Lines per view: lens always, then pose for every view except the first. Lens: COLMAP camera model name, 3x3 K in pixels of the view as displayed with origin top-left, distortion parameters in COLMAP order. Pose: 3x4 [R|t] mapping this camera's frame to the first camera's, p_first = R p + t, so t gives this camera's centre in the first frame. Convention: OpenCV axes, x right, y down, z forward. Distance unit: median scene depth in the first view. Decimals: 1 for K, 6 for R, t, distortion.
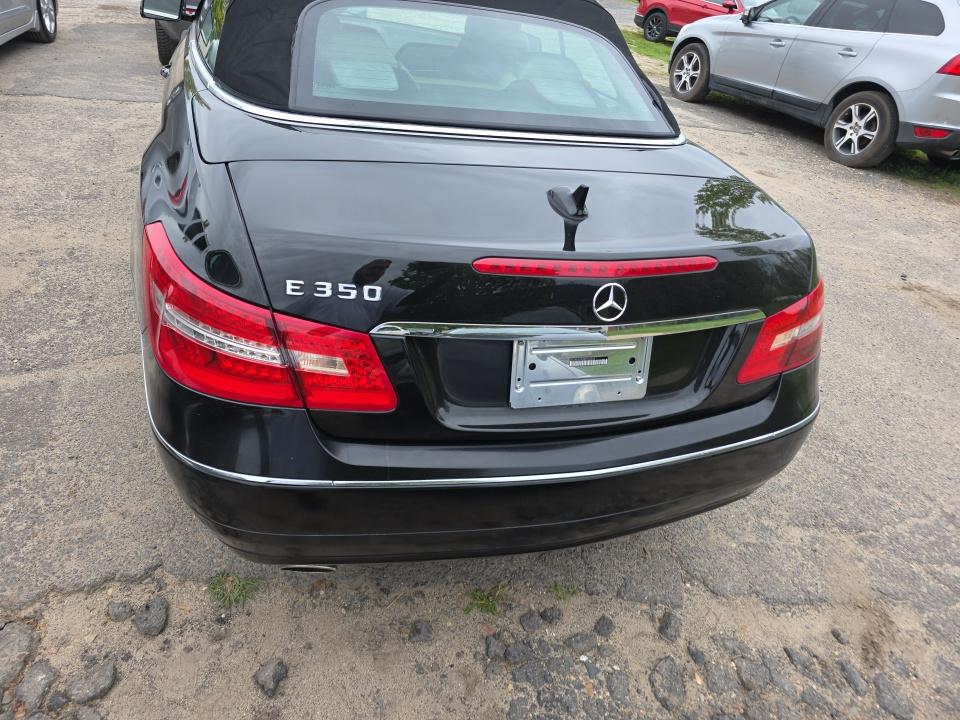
lens RADIAL K [[642.0, 0, 478.2], [0, 642.0, 344.7], [0, 0, 1]] dist [0.047960, -0.046538]
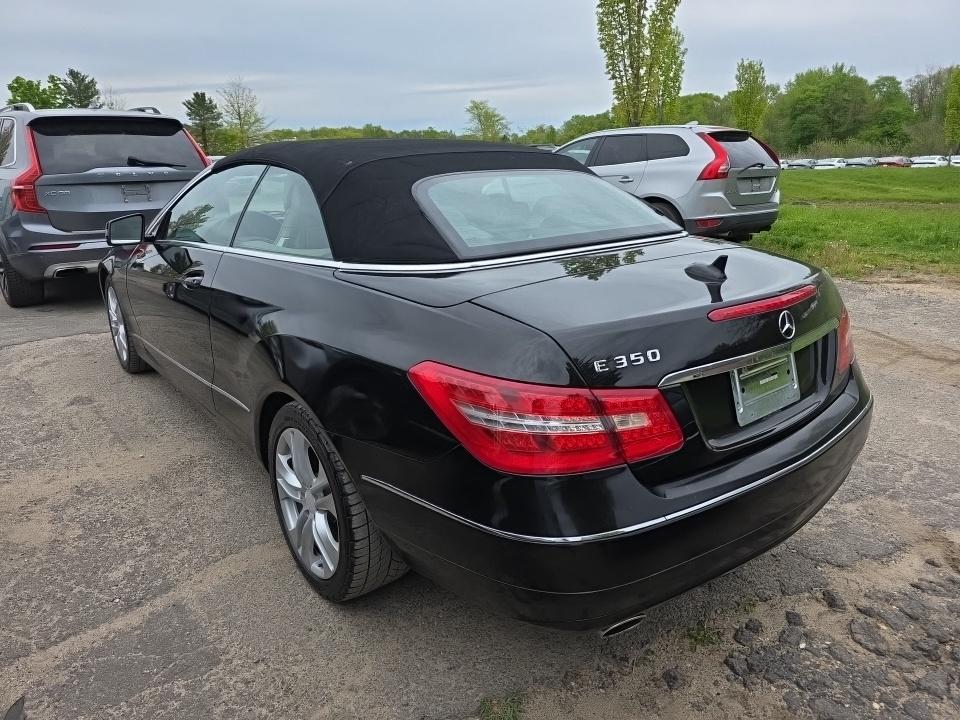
lens RADIAL K [[639.7, 0, 480.0], [0, 639.7, 360.0], [0, 0, 1]] dist [0.047542, -0.042857]
pose [[0.921322, -0.246093, 0.301005, -0.581327], [0.306057, 0.936507, -0.171124, 0.027390], [-0.239781, 0.249785, 0.938143, -0.073517]]
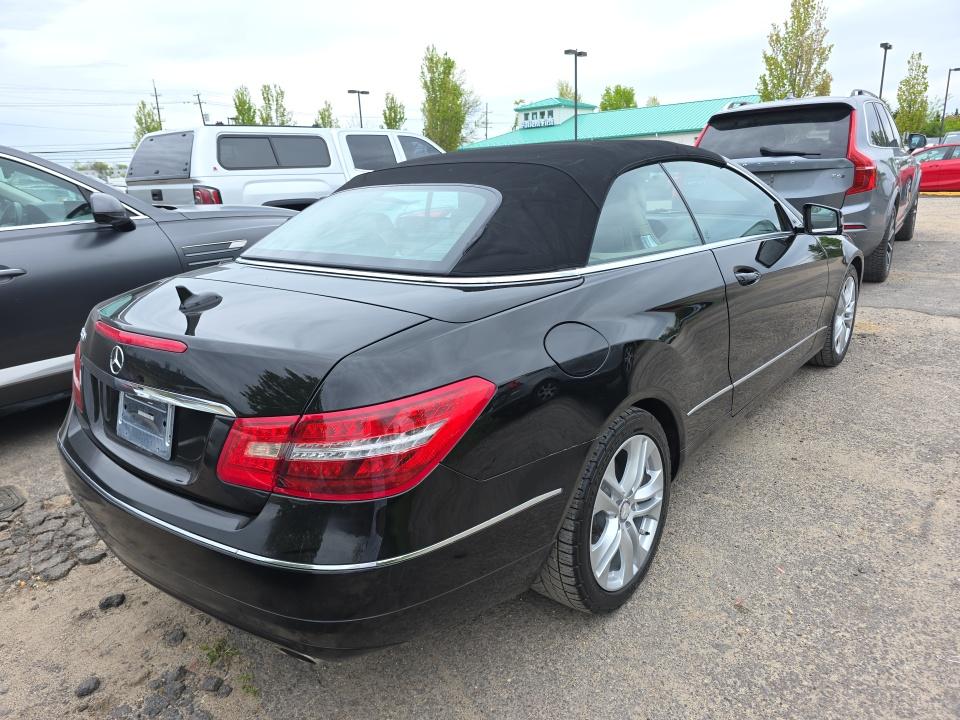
lens RADIAL K [[639.7, 0, 480.0], [0, 639.7, 360.0], [0, 0, 1]] dist [0.047542, -0.042857]
pose [[0.536335, 0.084585, -0.839756, 1.234250], [-0.328628, 0.937374, -0.115470, -0.111957], [0.777399, 0.337897, 0.530544, 0.603855]]
